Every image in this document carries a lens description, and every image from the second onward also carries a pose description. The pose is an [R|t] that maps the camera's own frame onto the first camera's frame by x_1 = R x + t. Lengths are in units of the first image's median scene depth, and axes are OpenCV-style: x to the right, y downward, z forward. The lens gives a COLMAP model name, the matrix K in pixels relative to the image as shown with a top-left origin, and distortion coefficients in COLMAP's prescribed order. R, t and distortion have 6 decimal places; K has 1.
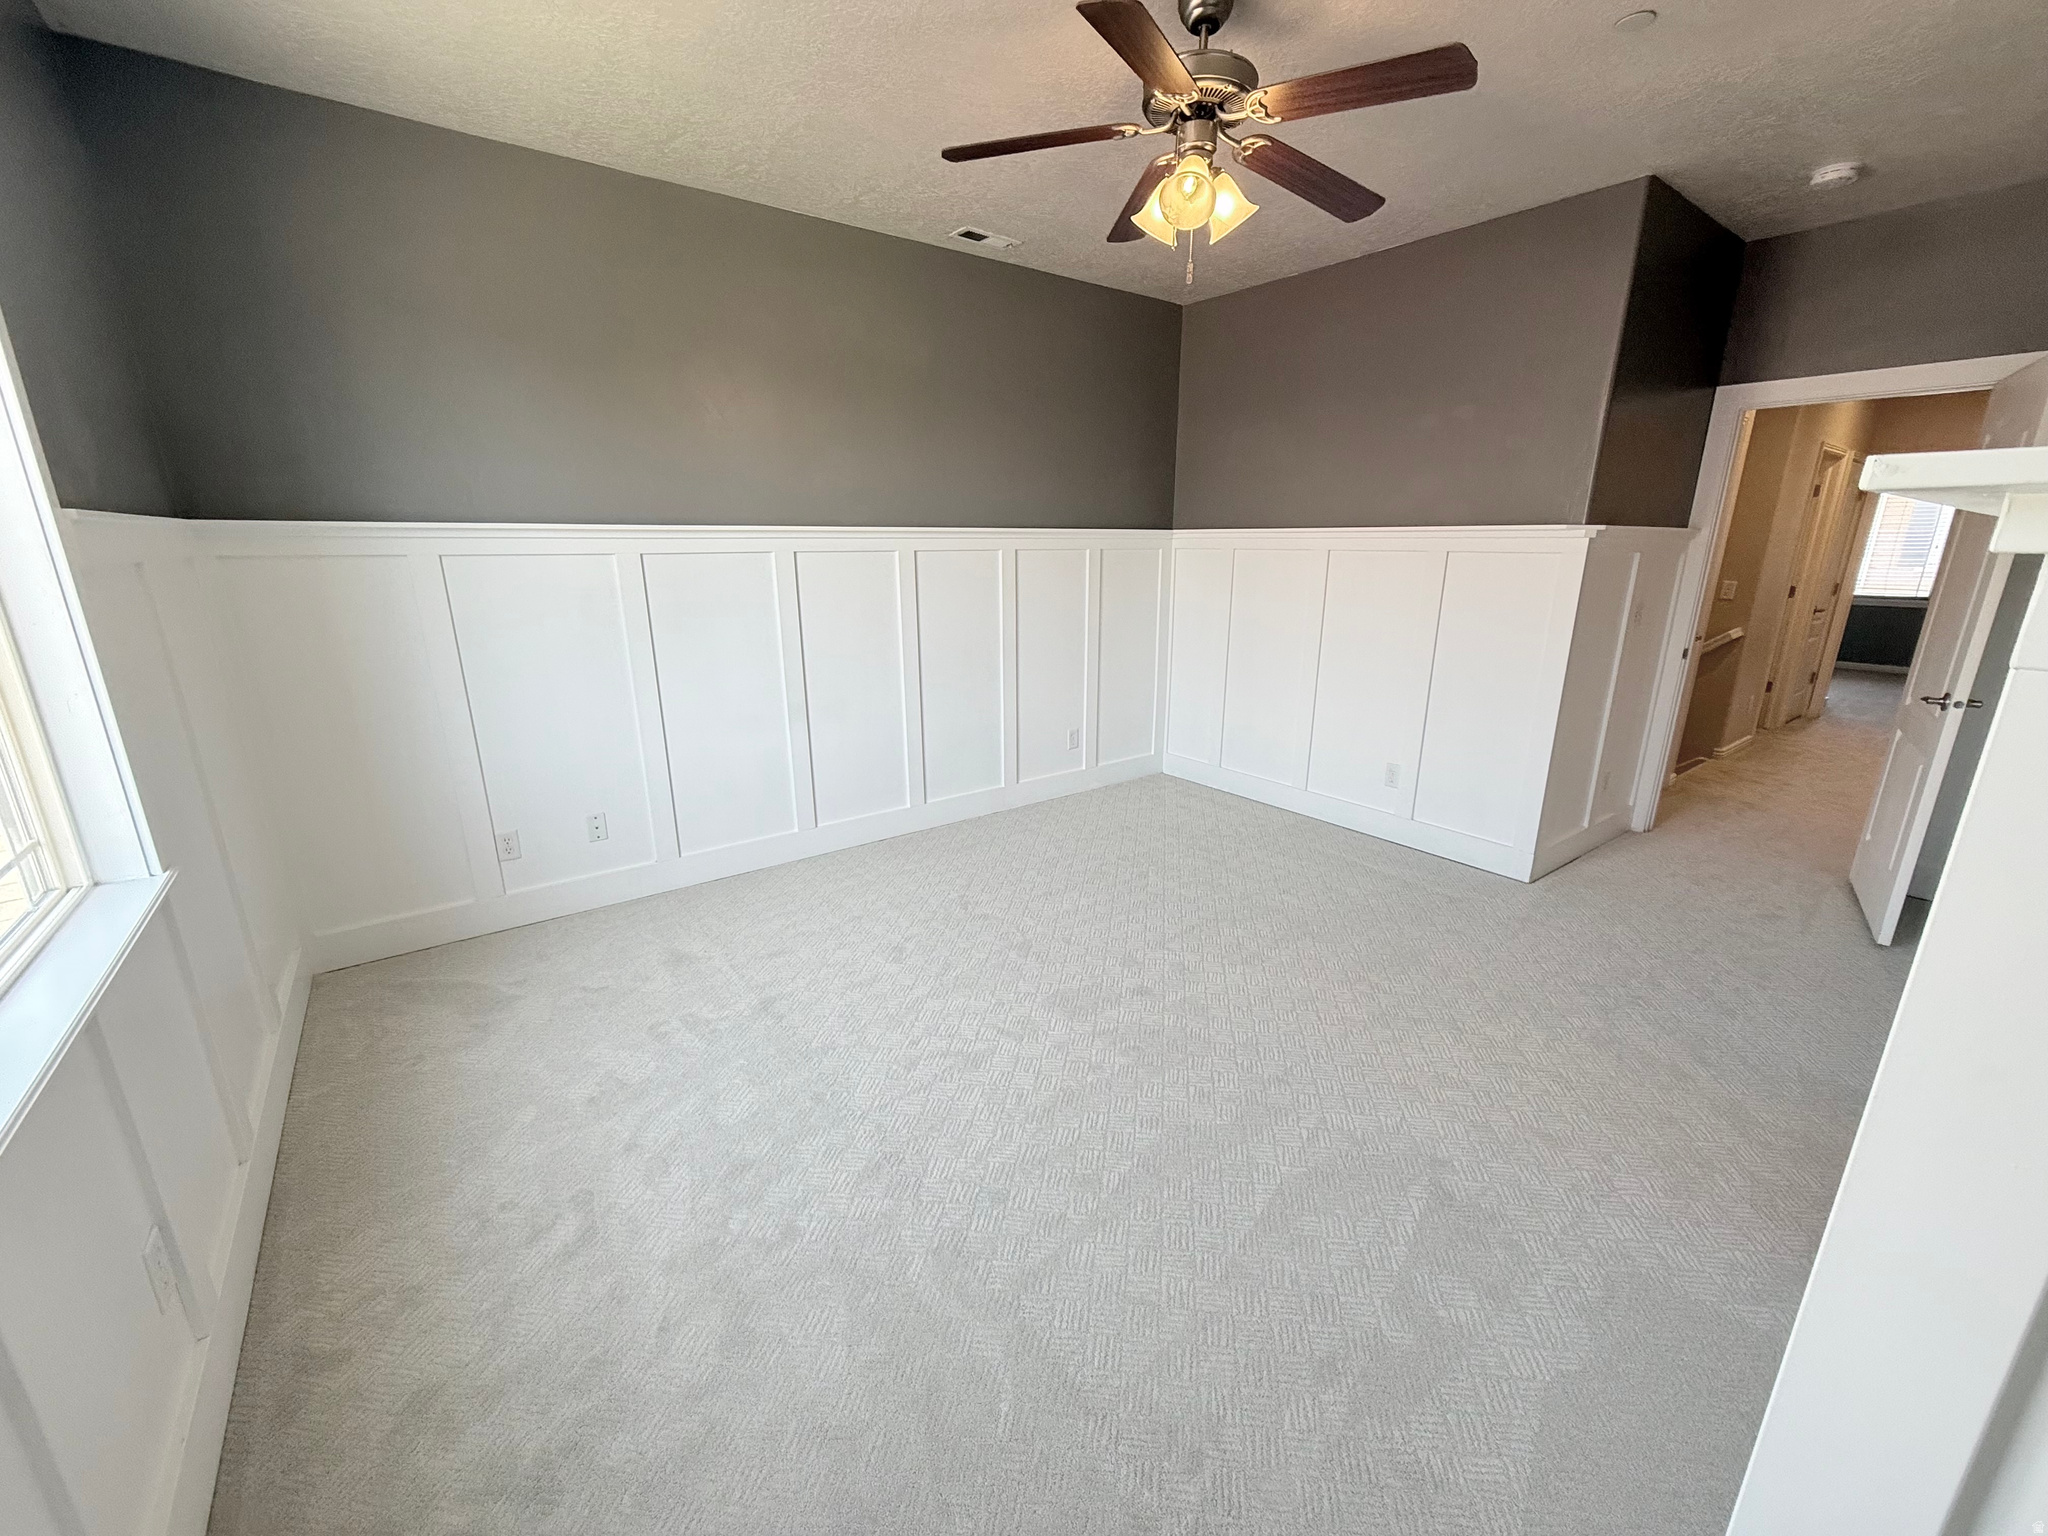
lens RADIAL K [[810.6, 0, 1029.9], [0, 810.6, 766.3], [0, 0, 1]] dist [-0.001429, -0.000109]
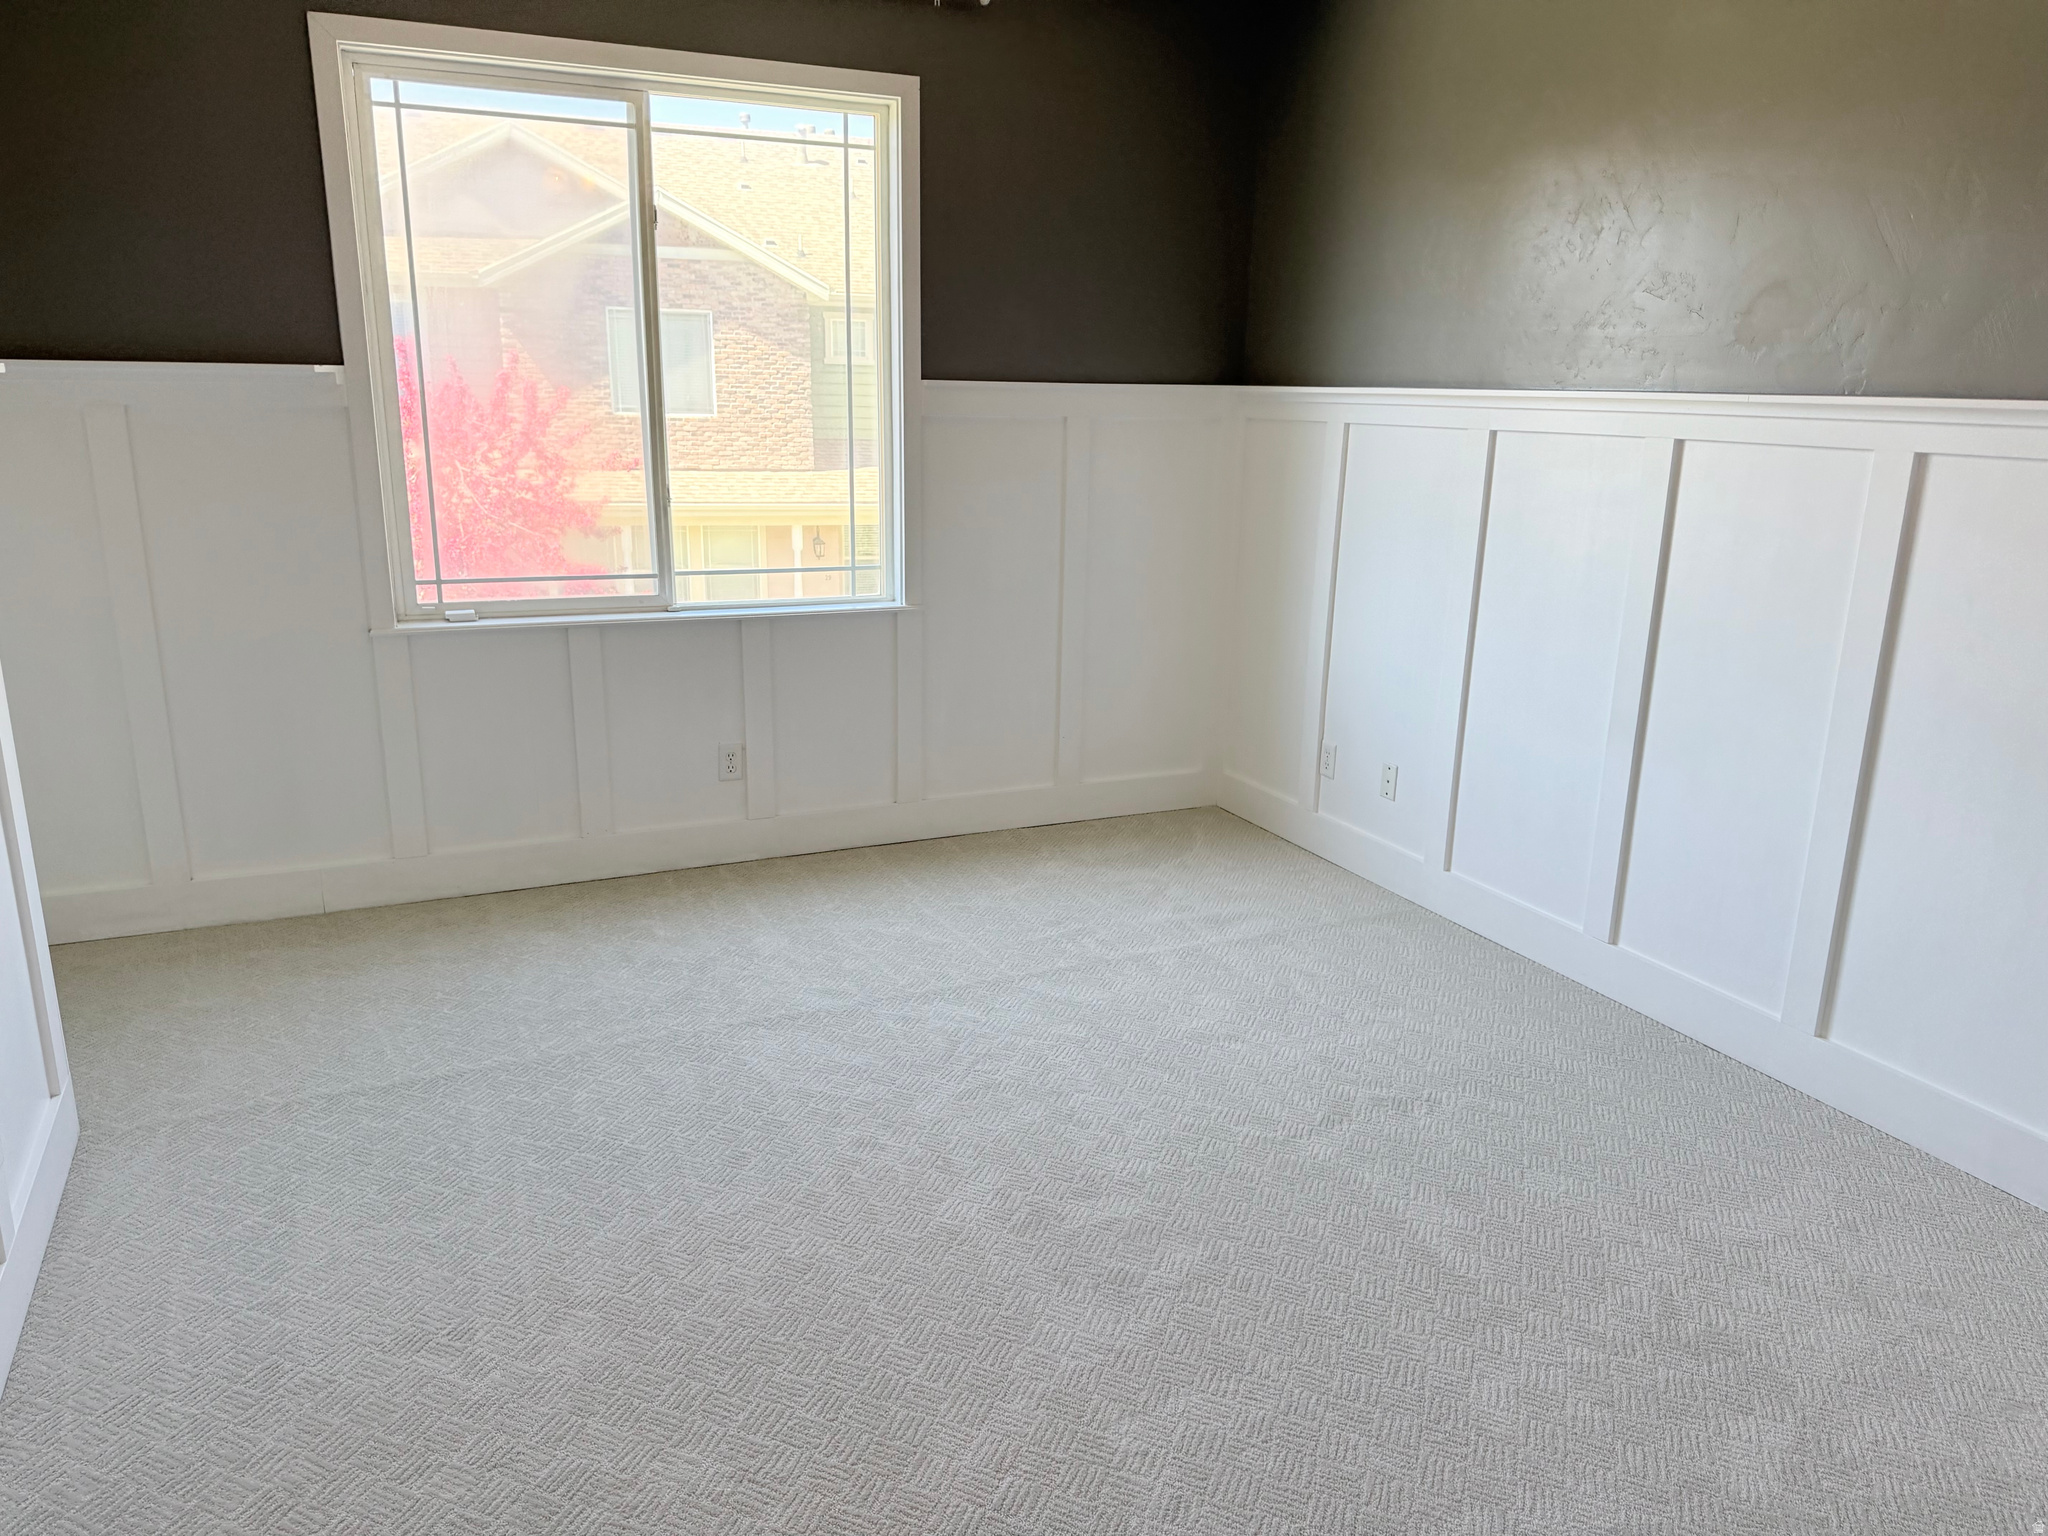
lens RADIAL K [[1435.8, 0, 1024.7], [0, 1435.8, 765.6], [0, 0, 1]] dist [0.033777, -0.054224]
pose [[-0.207337, 0.238755, -0.948687, 0.828479], [-0.293505, 0.909903, 0.293140, -0.236581], [0.933202, 0.339224, -0.118581, 0.836310]]
